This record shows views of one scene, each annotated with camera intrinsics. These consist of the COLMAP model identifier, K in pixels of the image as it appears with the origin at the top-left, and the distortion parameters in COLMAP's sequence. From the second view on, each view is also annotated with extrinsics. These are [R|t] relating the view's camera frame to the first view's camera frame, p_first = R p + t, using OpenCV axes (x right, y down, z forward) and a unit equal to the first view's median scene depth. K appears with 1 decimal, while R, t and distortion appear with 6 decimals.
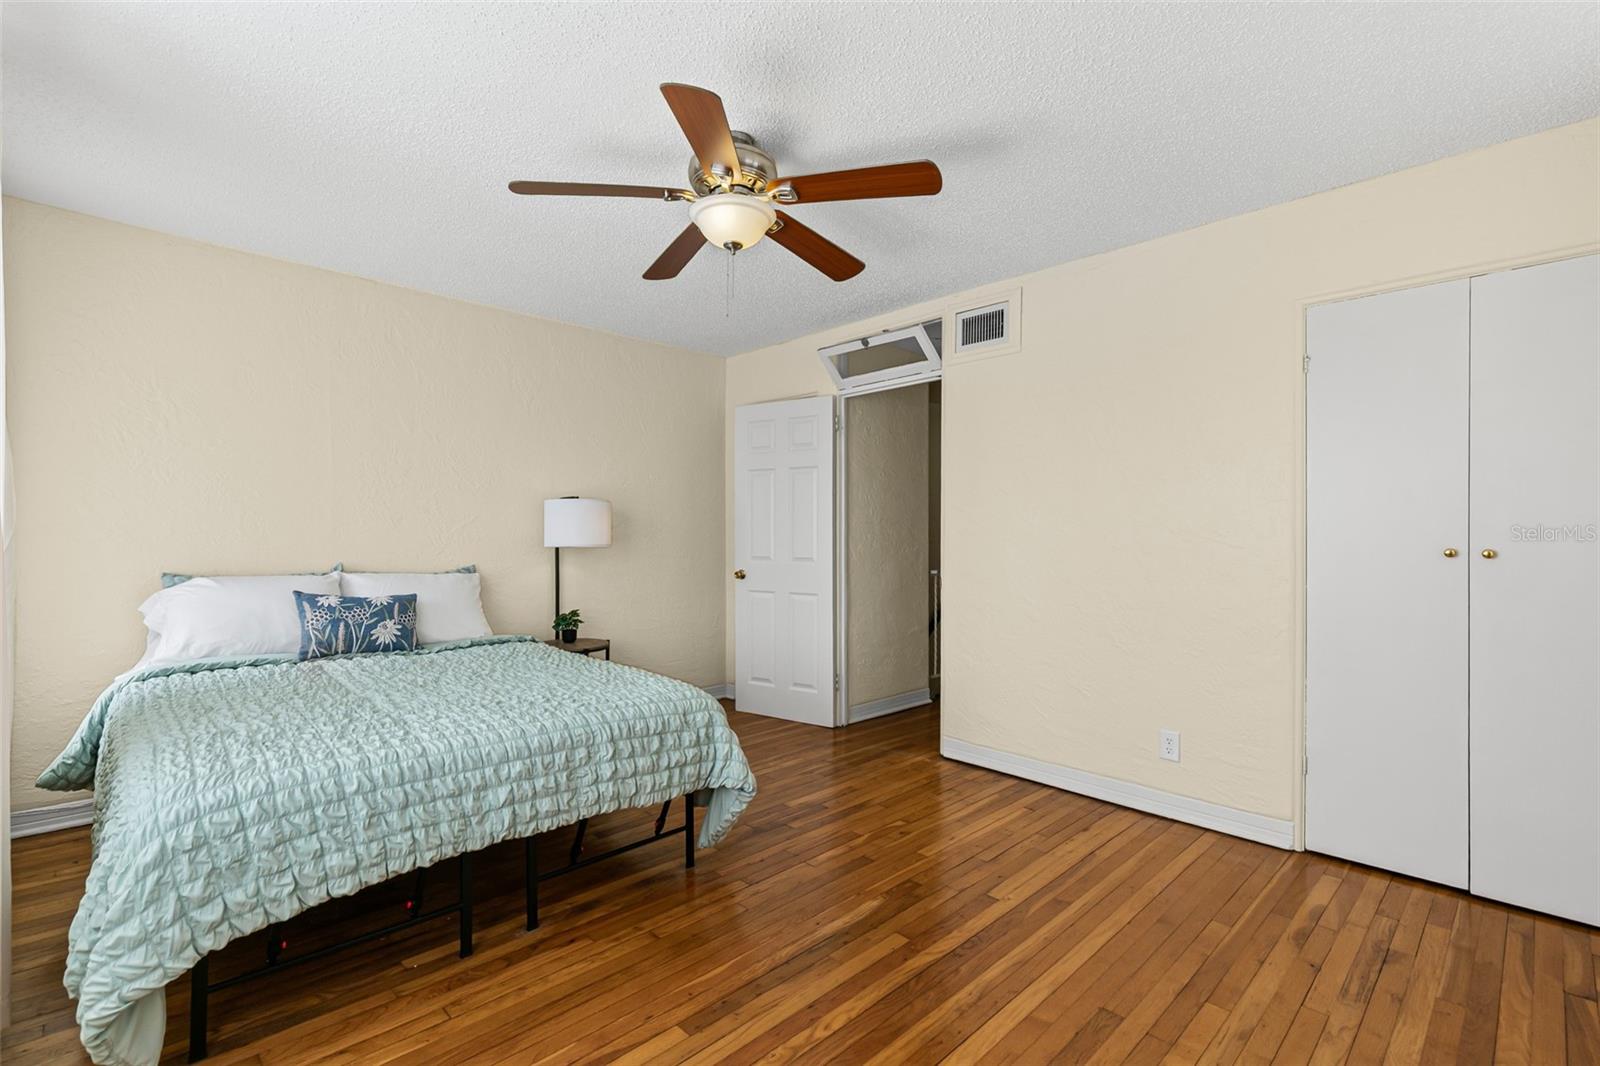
lens RADIAL K [[719.6, 0, 811.3], [0, 719.6, 531.2], [0, 0, 1]] dist [0.003376, -0.000702]
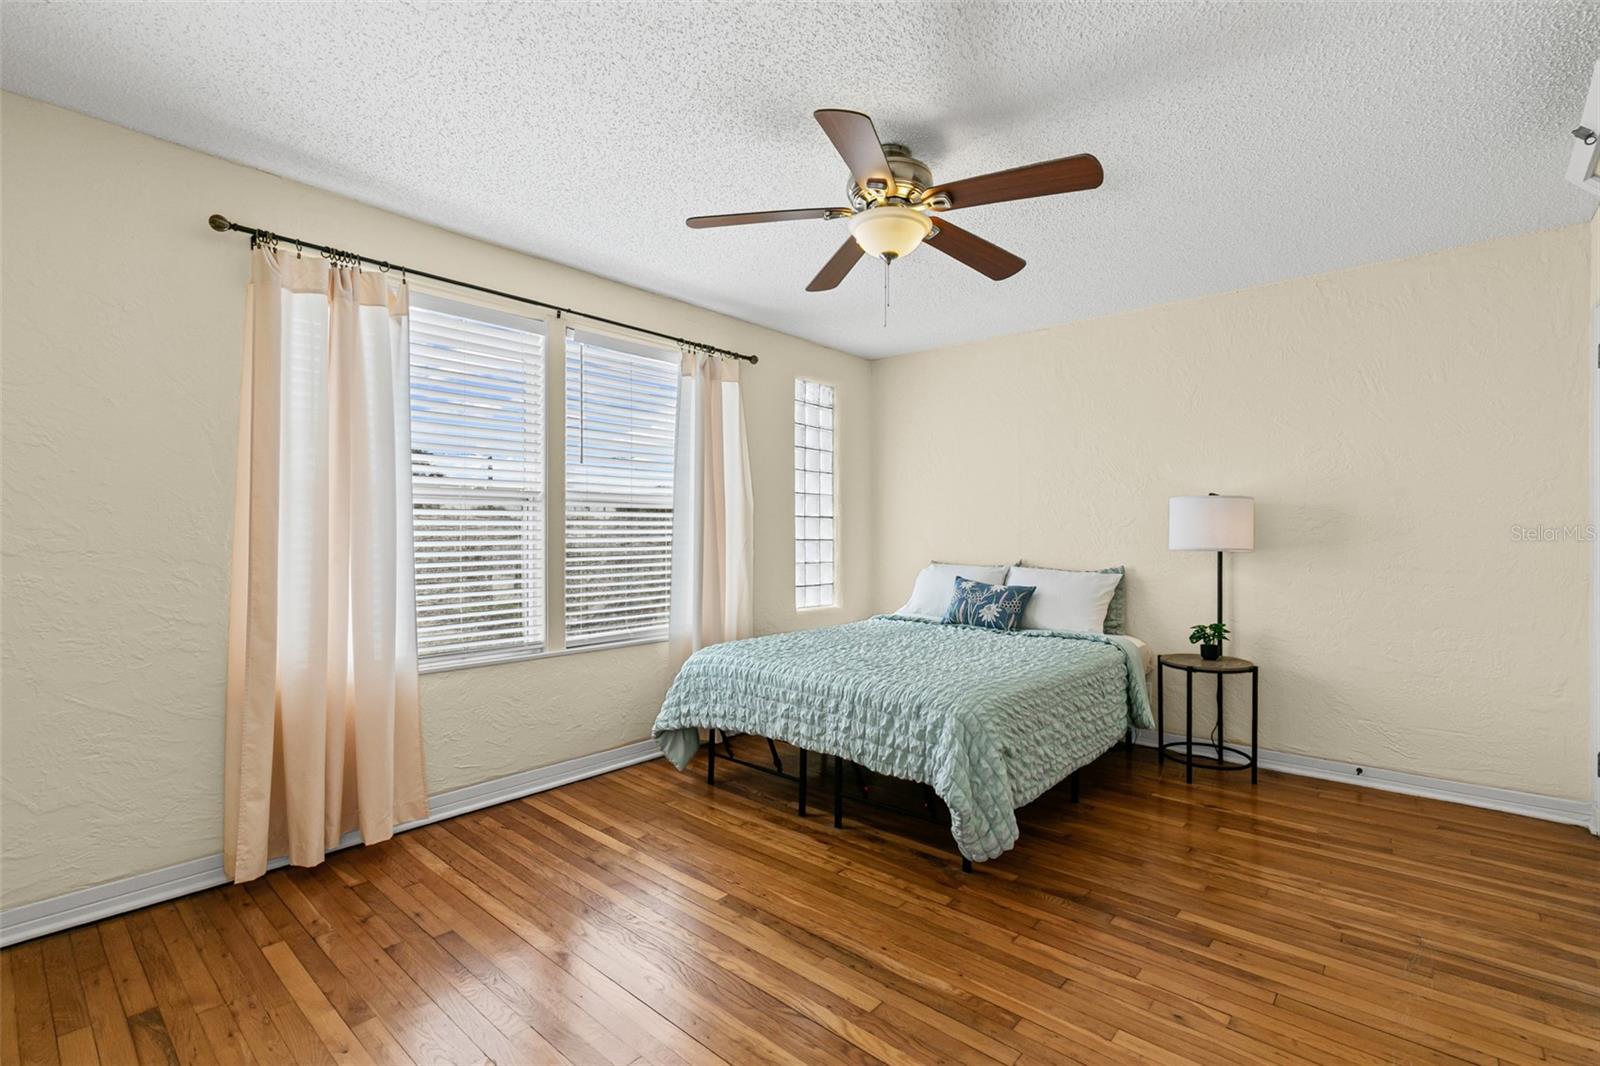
lens RADIAL K [[719.6, 0, 798.8], [0, 719.6, 535.5], [0, 0, 1]] dist [0.003376, -0.000702]
pose [[0.063883, -0.005304, -0.997943, 0.926659], [0.005991, 0.999970, -0.004931, 0.011751], [0.997939, -0.005663, 0.063913, 0.820828]]
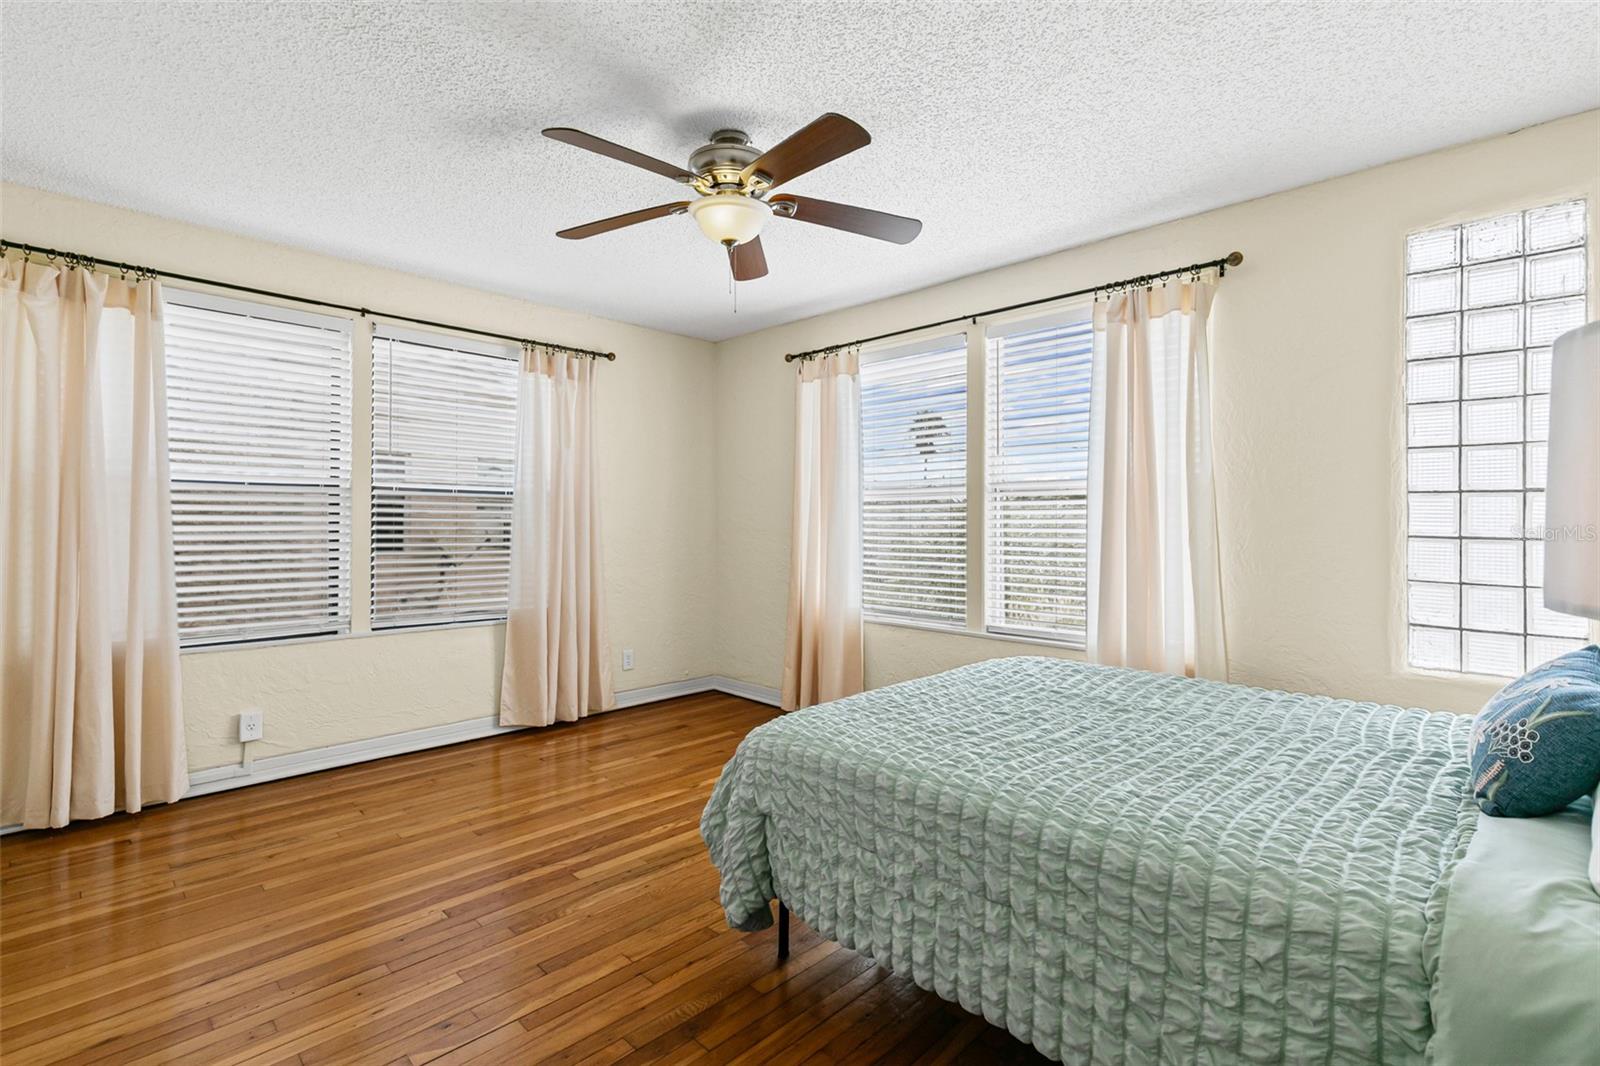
lens RADIAL K [[719.6, 0, 793.5], [0, 719.6, 520.1], [0, 0, 1]] dist [0.003376, -0.000702]
pose [[-0.999944, -0.010484, -0.001144, -0.201061], [-0.010479, 0.999938, -0.003893, 0.000830], [0.001185, -0.003881, -0.999992, 2.051092]]
